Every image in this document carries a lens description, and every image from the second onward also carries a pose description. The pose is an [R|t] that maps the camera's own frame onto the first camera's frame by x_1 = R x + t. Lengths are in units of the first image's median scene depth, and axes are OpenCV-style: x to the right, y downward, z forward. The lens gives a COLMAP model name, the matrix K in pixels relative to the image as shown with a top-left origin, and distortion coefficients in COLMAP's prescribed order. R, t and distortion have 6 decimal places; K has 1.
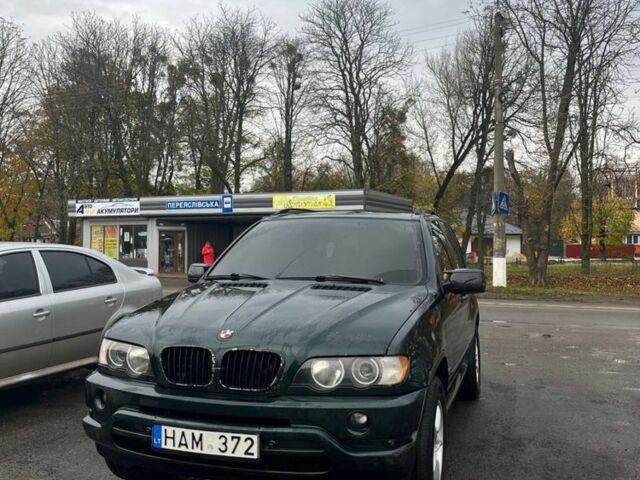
lens RADIAL K [[641.7, 0, 315.0], [0, 641.7, 241.4], [0, 0, 1]] dist [0.035700, 0.000000]
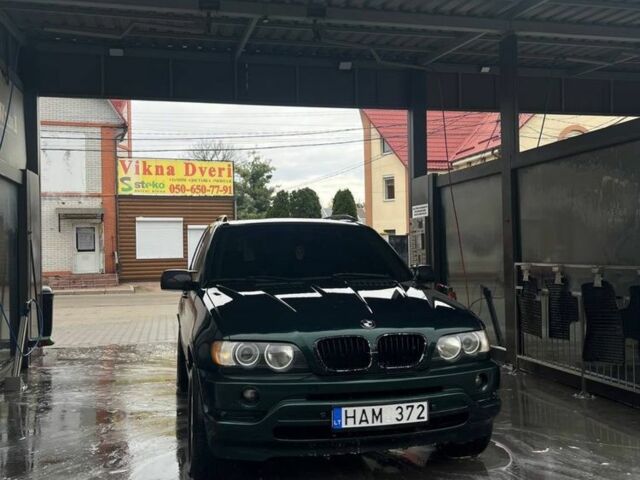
lens RADIAL K [[641.7, 0, 317.2], [0, 641.7, 238.1], [0, 0, 1]] dist [0.035700, 0.000000]
pose [[0.858636, -0.011308, 0.512461, -0.858313], [0.024304, 0.999530, -0.018667, 0.011206], [-0.512009, 0.028483, 0.858508, 0.055789]]
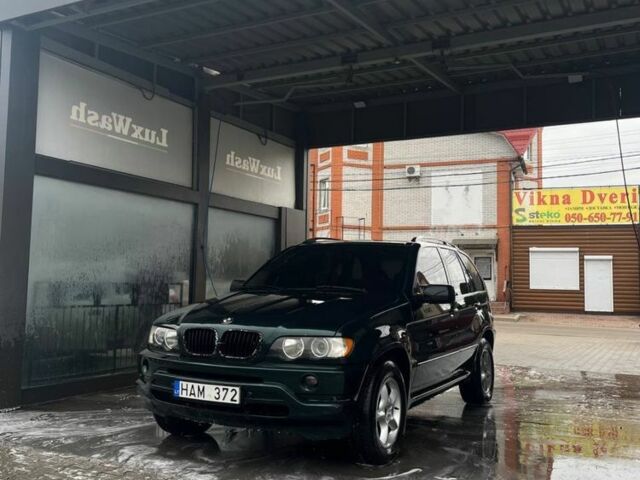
lens RADIAL K [[641.7, 0, 320.6], [0, 641.7, 238.4], [0, 0, 1]] dist [0.035700, 0.000000]
pose [[0.984875, 0.000157, -0.173266, 0.329051], [-0.013038, 0.997232, -0.073205, 0.069599], [0.172775, 0.074357, 0.982151, -0.393589]]
